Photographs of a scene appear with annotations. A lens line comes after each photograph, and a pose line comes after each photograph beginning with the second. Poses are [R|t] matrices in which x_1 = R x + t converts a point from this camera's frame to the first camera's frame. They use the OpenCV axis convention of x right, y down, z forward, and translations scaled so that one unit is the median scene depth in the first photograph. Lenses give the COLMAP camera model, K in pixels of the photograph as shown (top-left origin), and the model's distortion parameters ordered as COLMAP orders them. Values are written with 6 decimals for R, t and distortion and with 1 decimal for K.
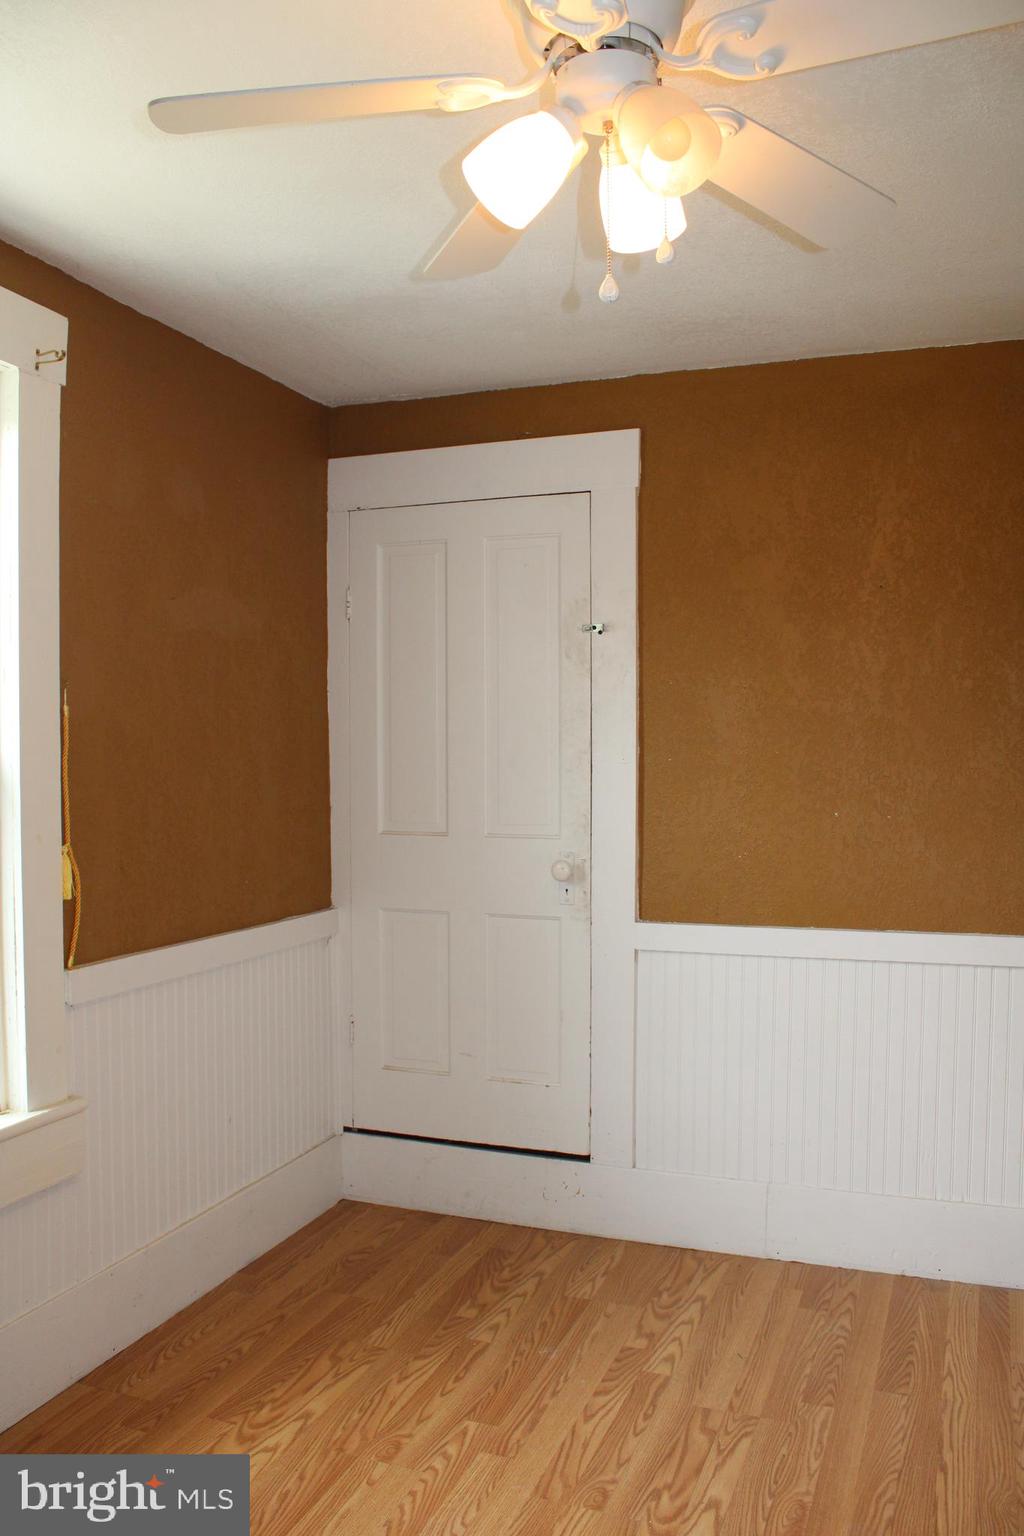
lens RADIAL K [[1262.3, 0, 501.3], [0, 1262.3, 763.1], [0, 0, 1]] dist [-0.164933, 0.126543]
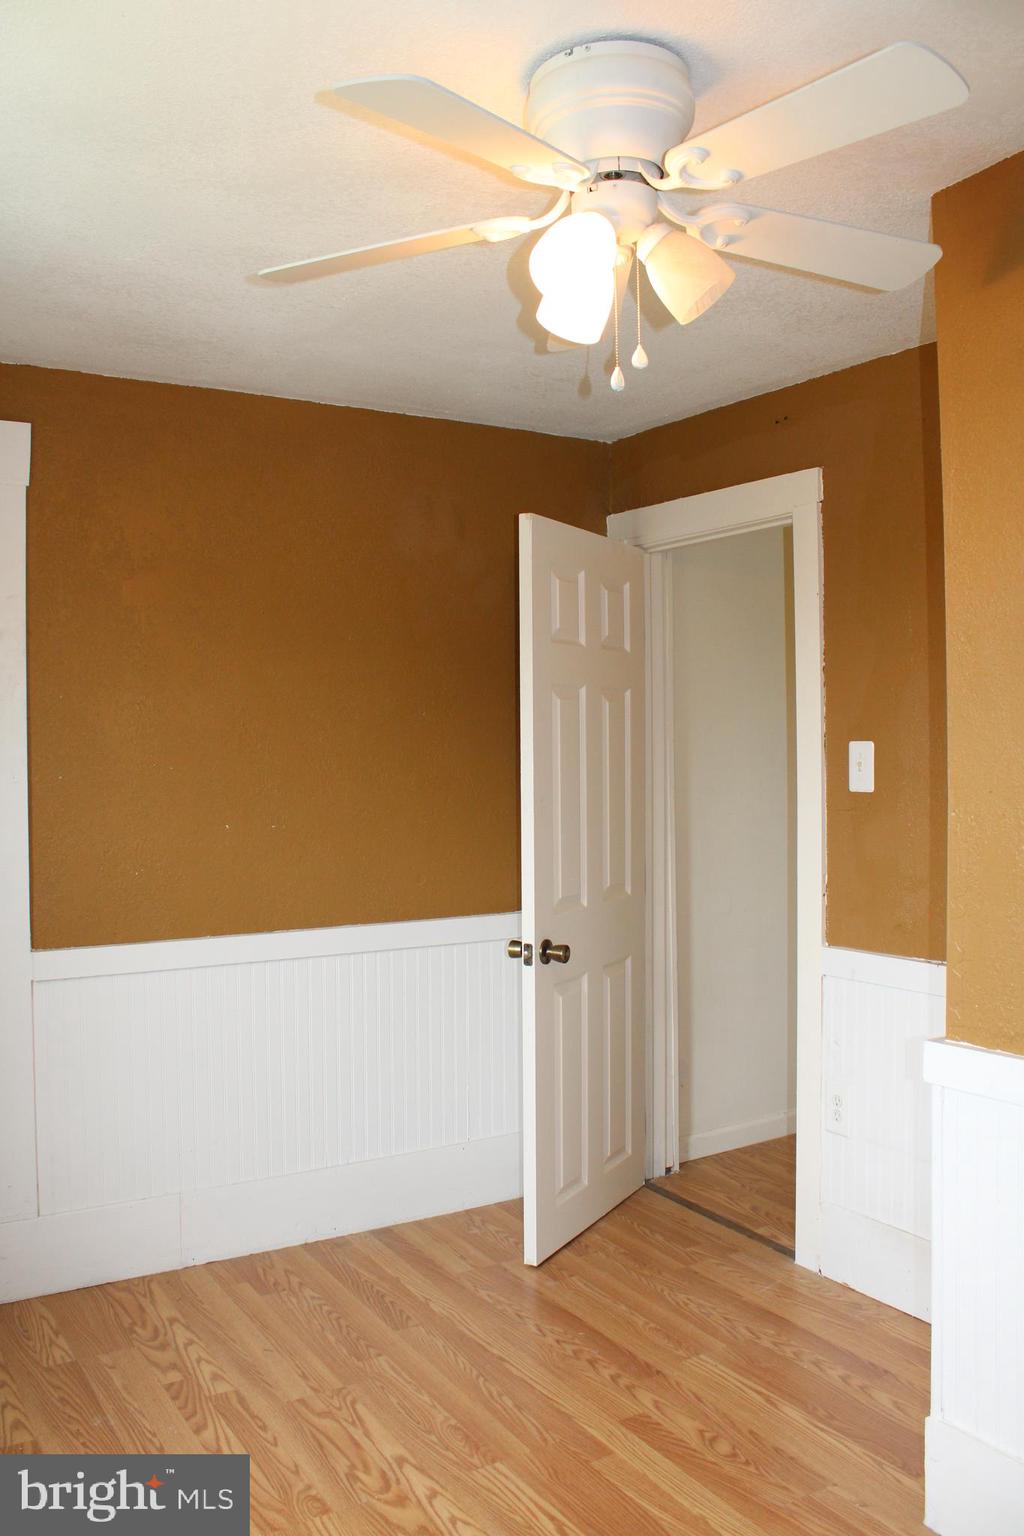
lens RADIAL K [[1262.3, 0, 524.1], [0, 1262.3, 756.7], [0, 0, 1]] dist [-0.164933, 0.126543]
pose [[0.604807, -0.005635, 0.796352, -0.488272], [0.017438, 0.999829, -0.006168, -0.007741], [-0.796181, 0.017617, 0.604802, 0.189272]]
